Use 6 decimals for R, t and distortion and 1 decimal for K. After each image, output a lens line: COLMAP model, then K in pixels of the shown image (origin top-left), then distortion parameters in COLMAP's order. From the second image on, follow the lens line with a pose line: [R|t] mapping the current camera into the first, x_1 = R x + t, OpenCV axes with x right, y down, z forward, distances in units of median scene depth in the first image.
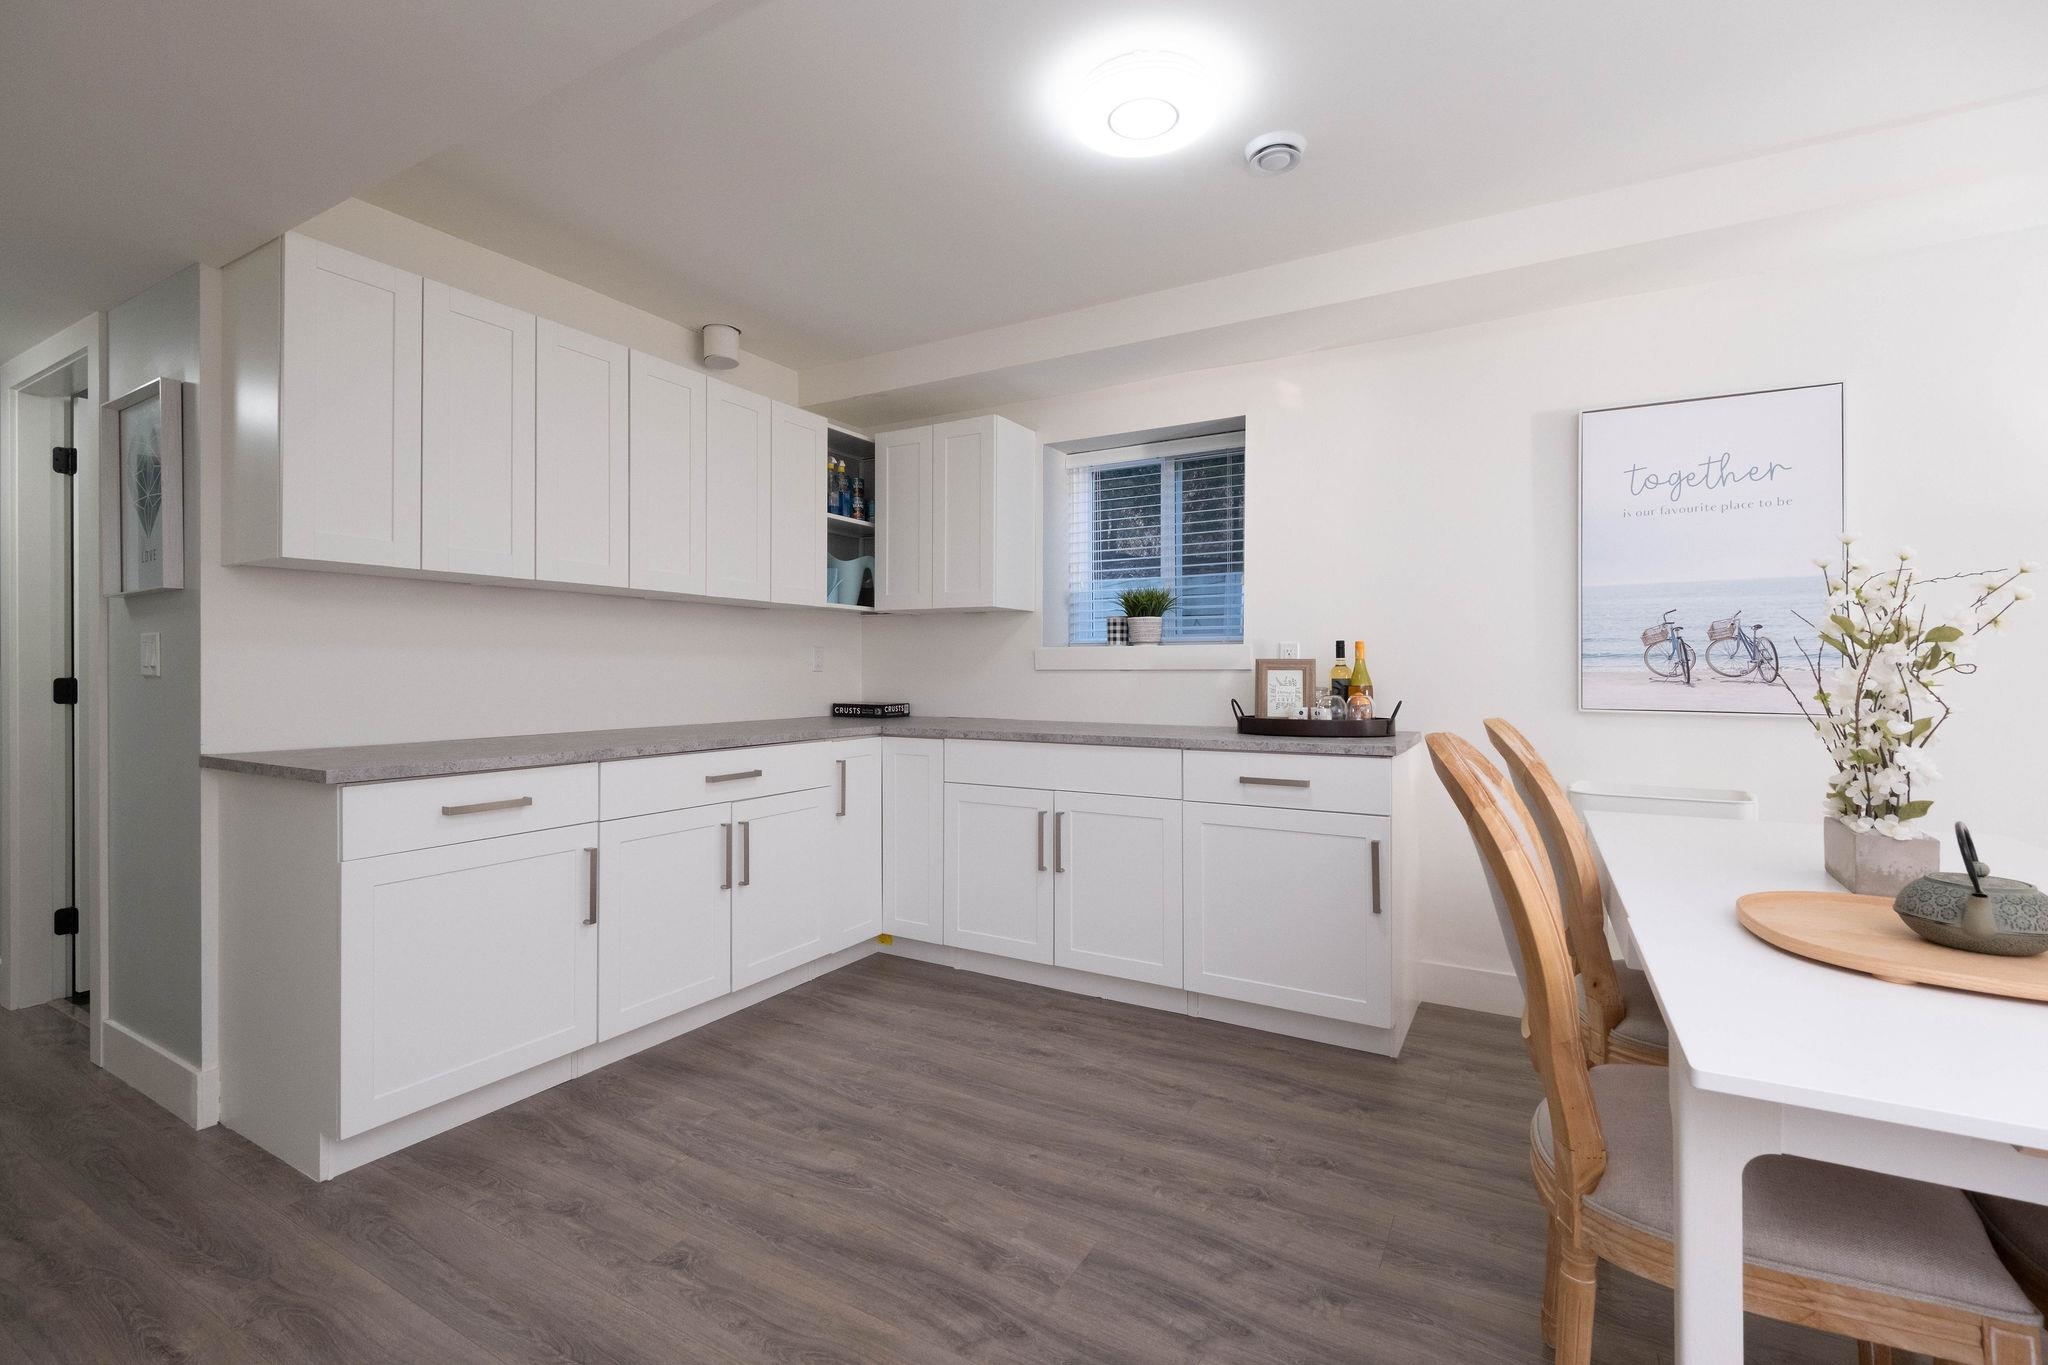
lens RADIAL K [[934.9, 0, 1029.6], [0, 934.9, 674.7], [0, 0, 1]] dist [-0.003023, -0.000285]
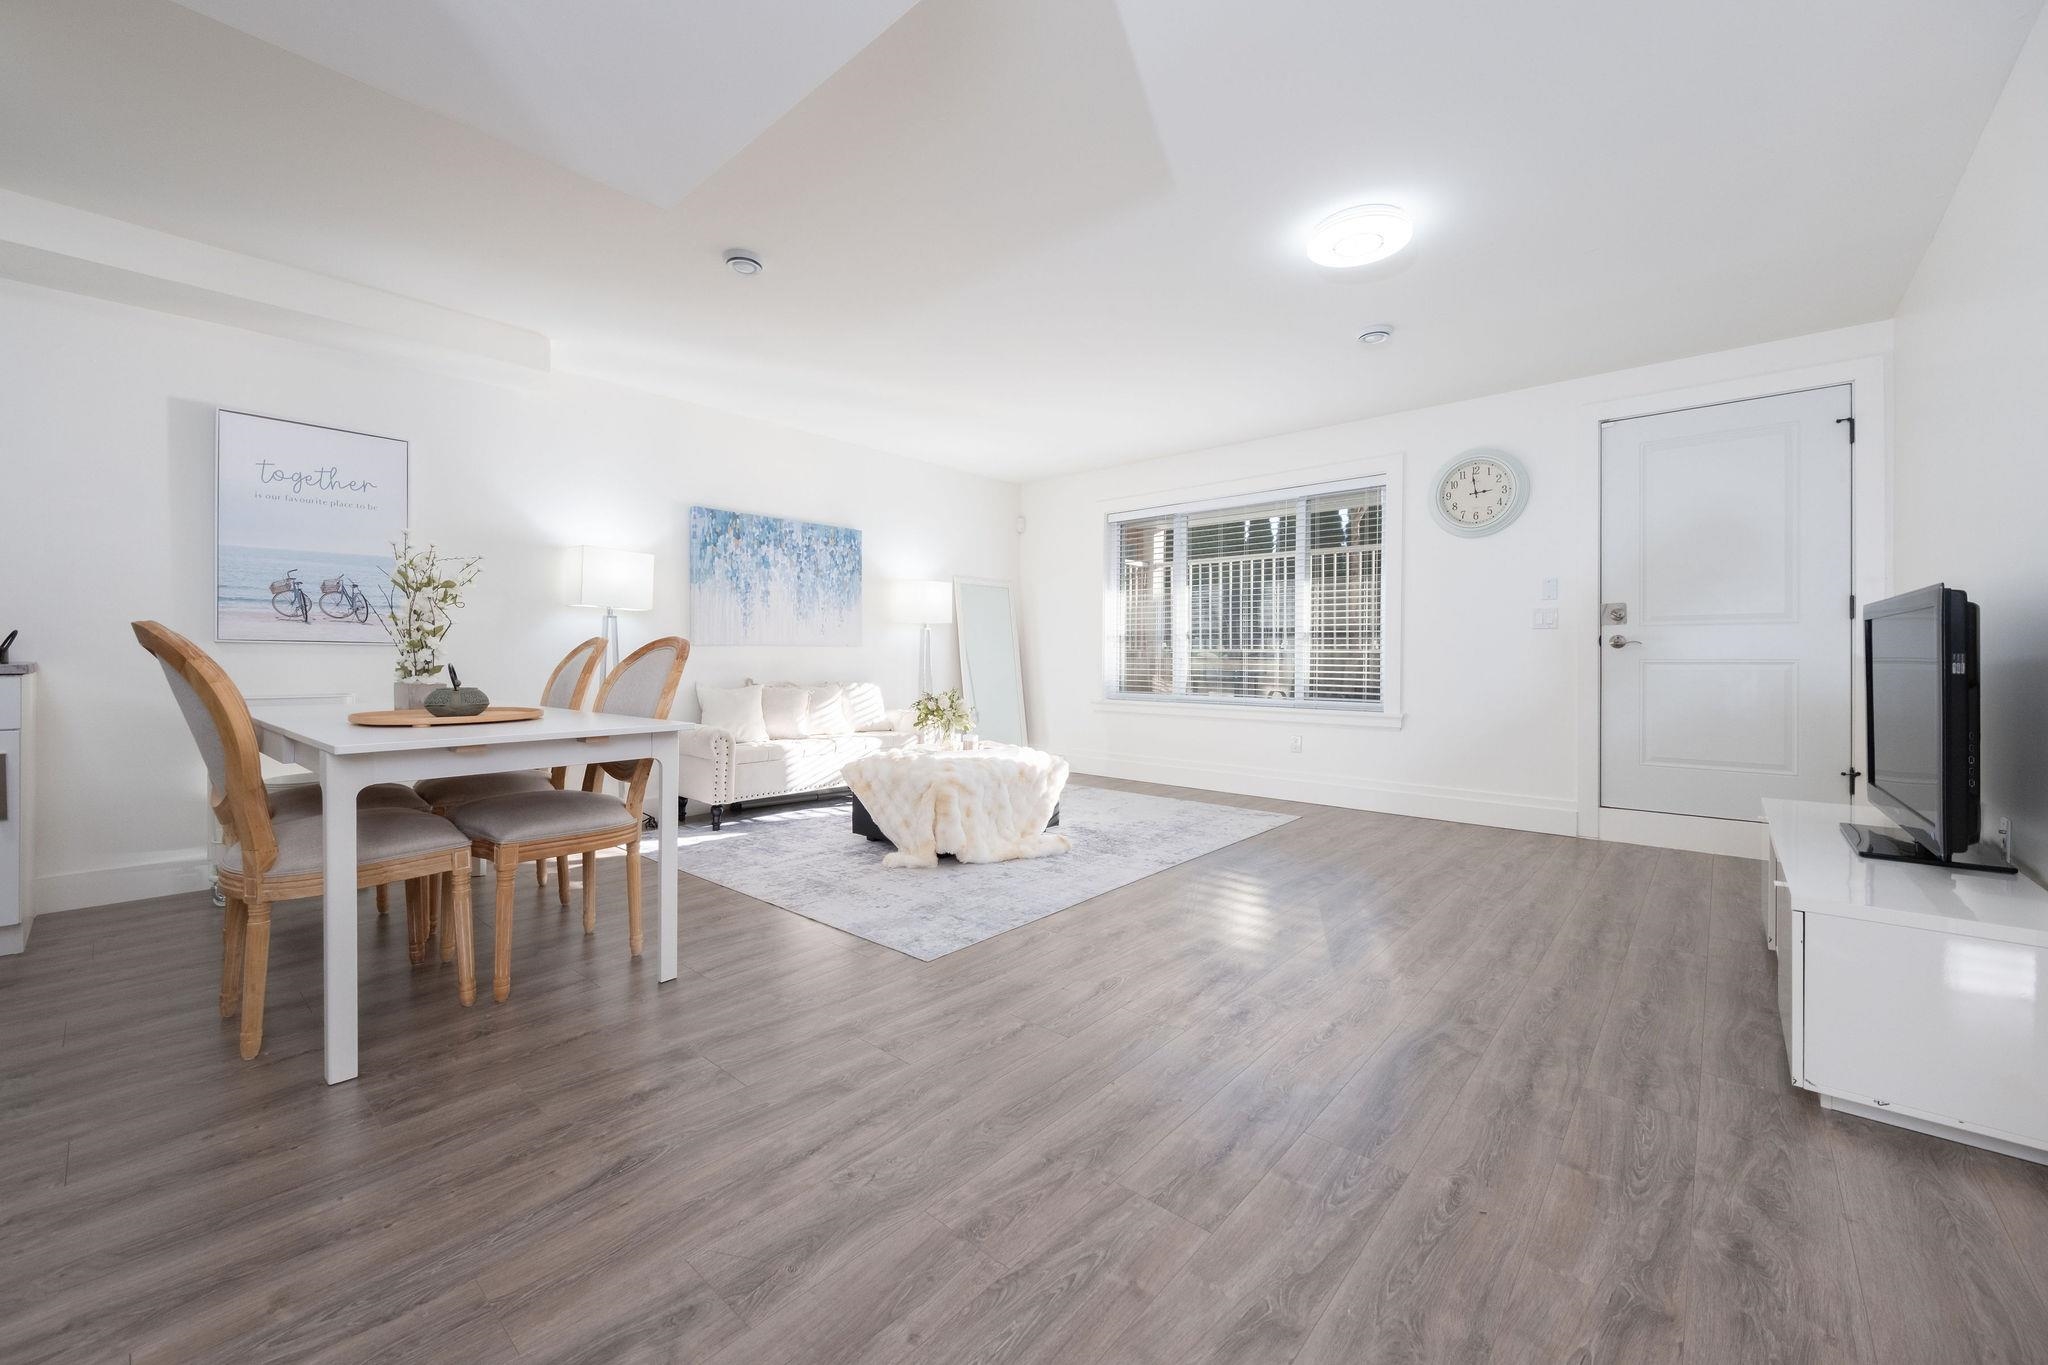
lens RADIAL K [[814.4, 0, 1032.1], [0, 814.4, 674.7], [0, 0, 1]] dist [-0.022391, -0.000170]
pose [[0.197255, -0.007139, 0.980326, -0.466918], [-0.008821, 0.999920, 0.009056, 0.116221], [-0.980312, -0.010434, 0.197177, -0.563517]]
